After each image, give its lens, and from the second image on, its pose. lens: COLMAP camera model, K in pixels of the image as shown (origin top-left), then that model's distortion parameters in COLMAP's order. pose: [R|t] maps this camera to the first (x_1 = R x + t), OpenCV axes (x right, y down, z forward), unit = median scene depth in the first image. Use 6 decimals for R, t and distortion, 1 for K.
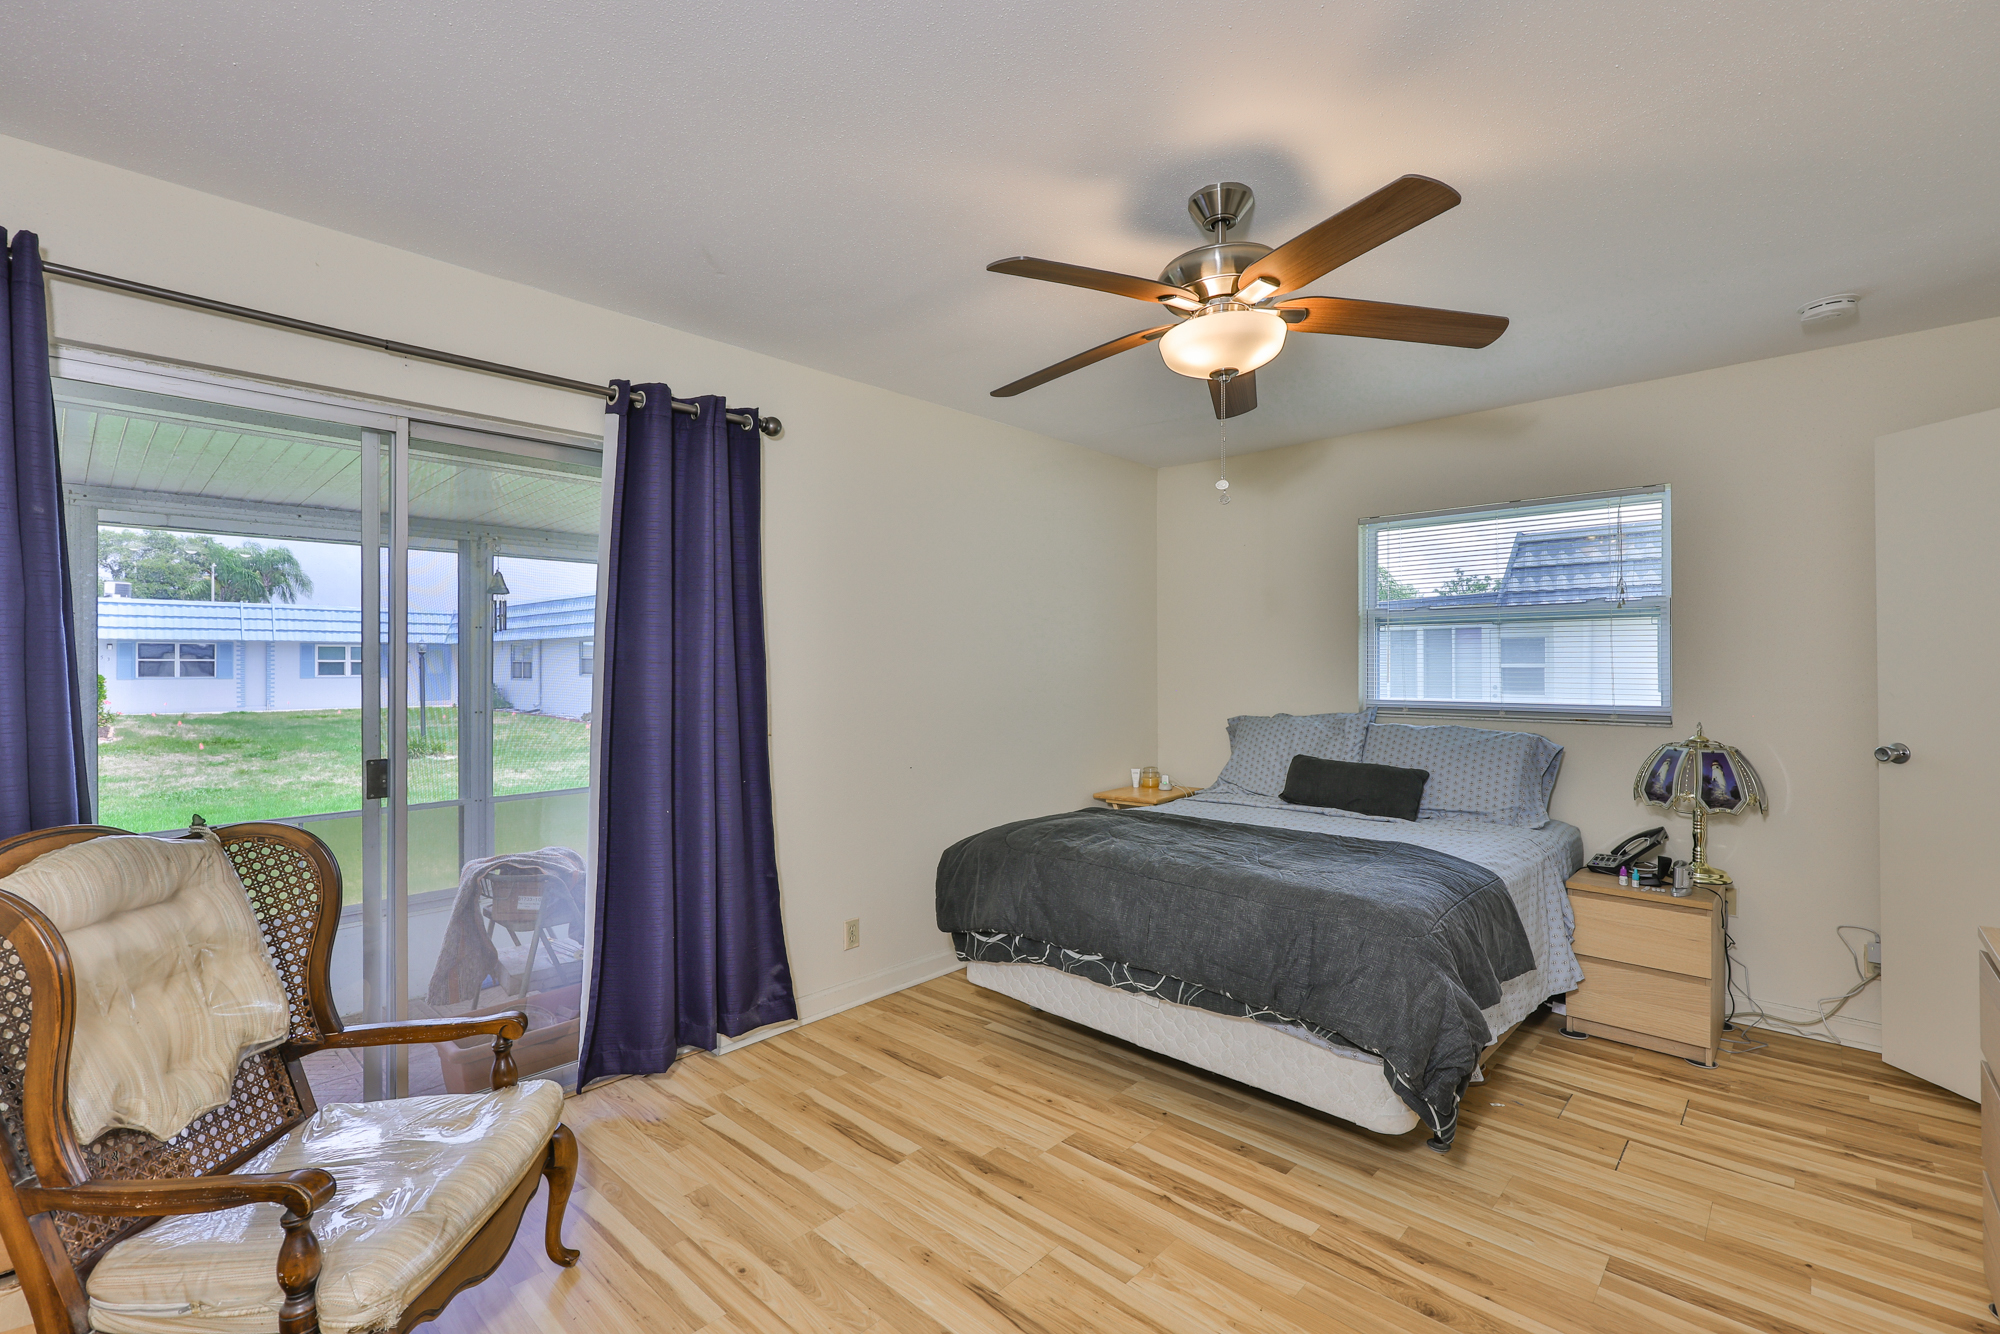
lens RADIAL K [[893.0, 0, 952.7], [0, 893.0, 672.4], [0, 0, 1]] dist [0.007540, 0.000664]
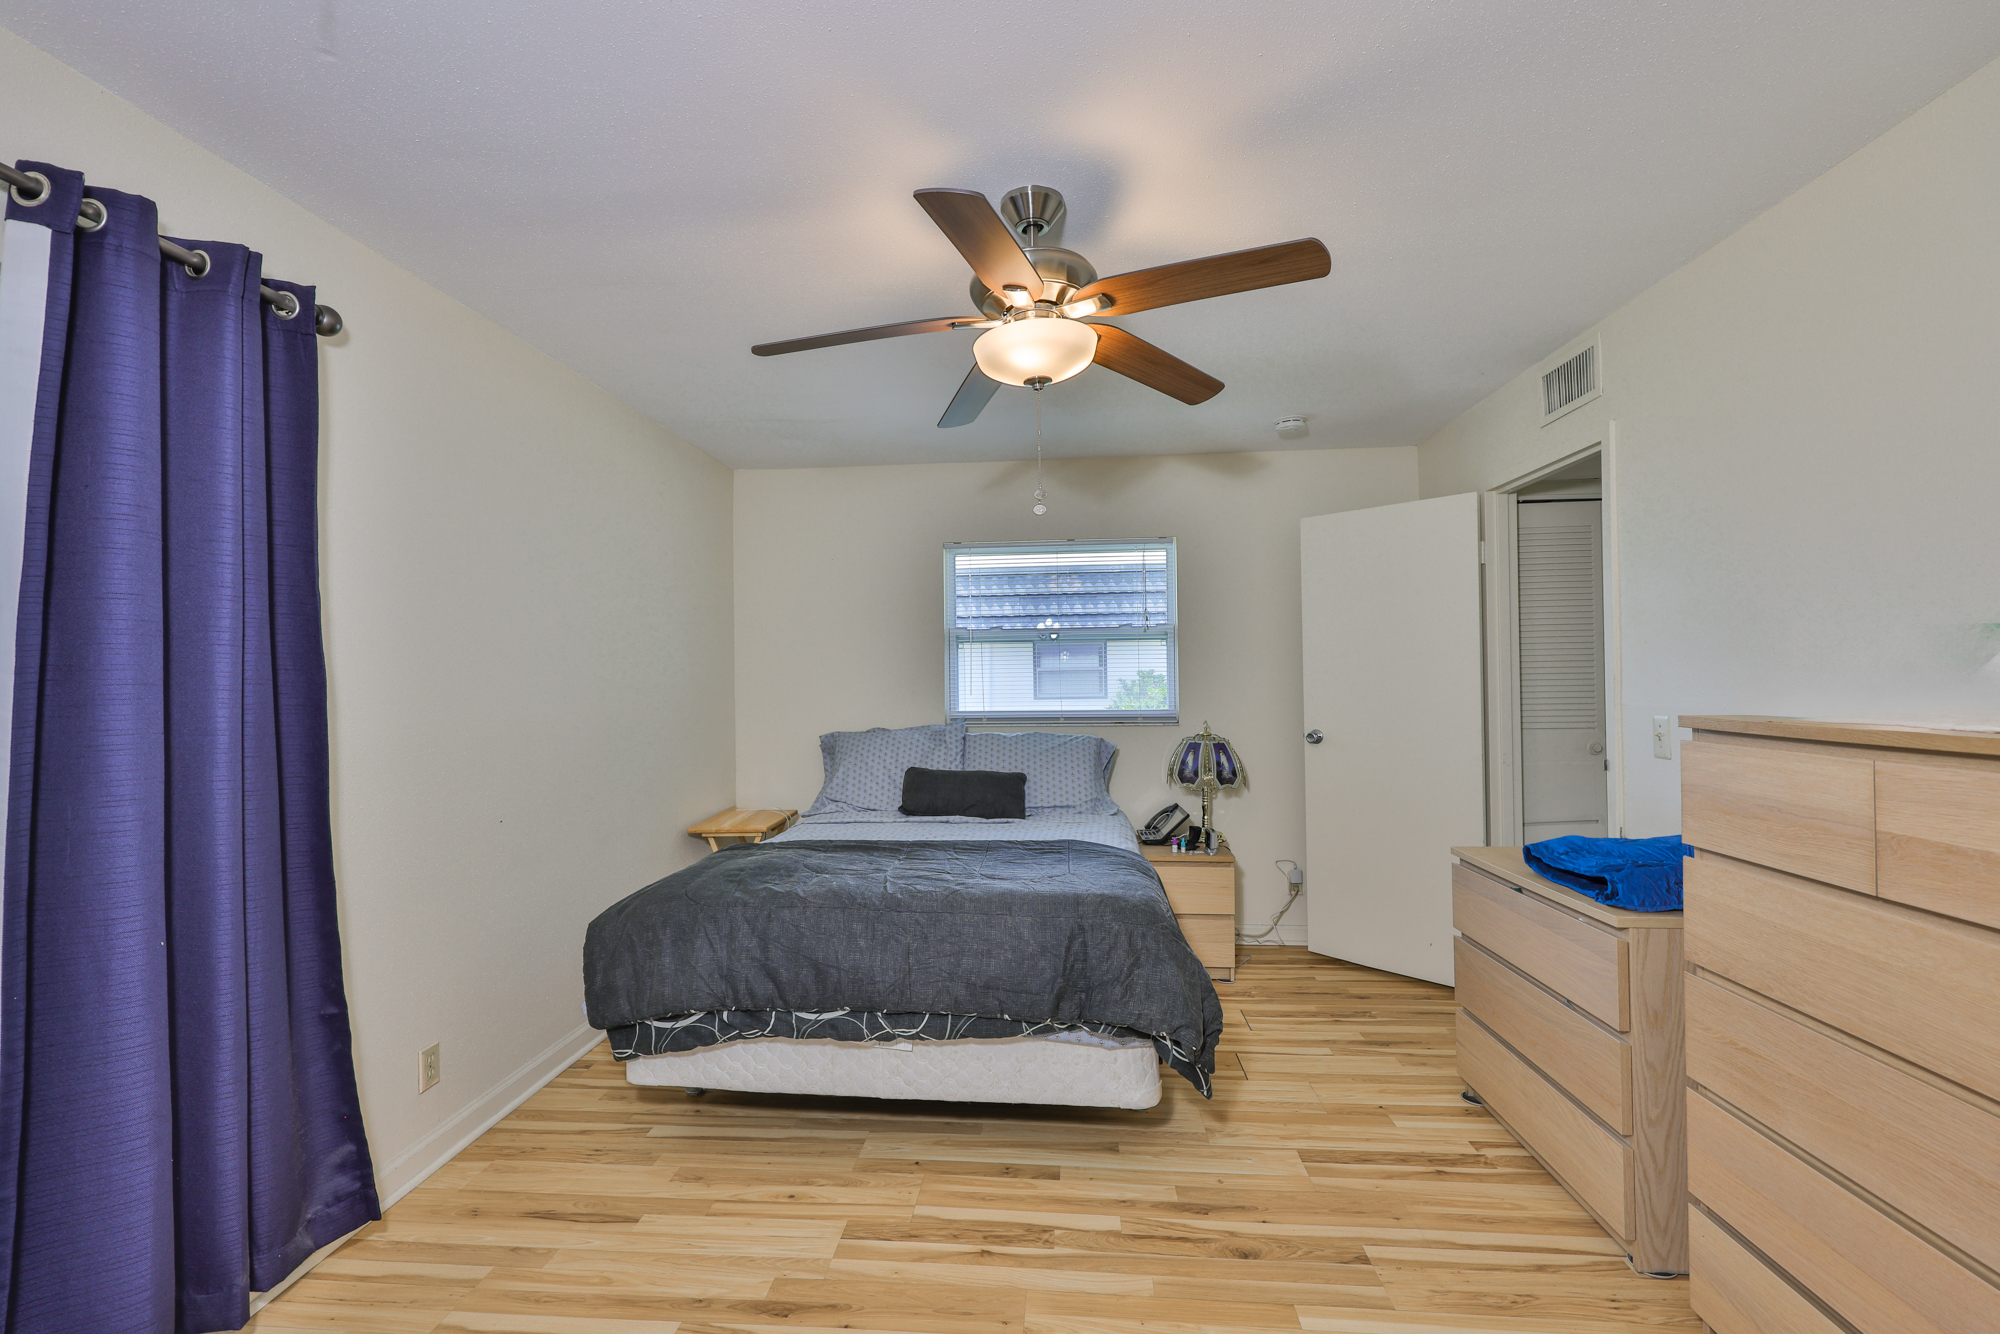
lens RADIAL K [[893.0, 0, 1009.2], [0, 893.0, 675.2], [0, 0, 1]] dist [0.007540, 0.000664]
pose [[0.773531, -0.005264, 0.633736, -0.251951], [0.014837, 0.999842, -0.009804, -0.002575], [-0.633584, 0.016986, 0.773487, 0.194521]]
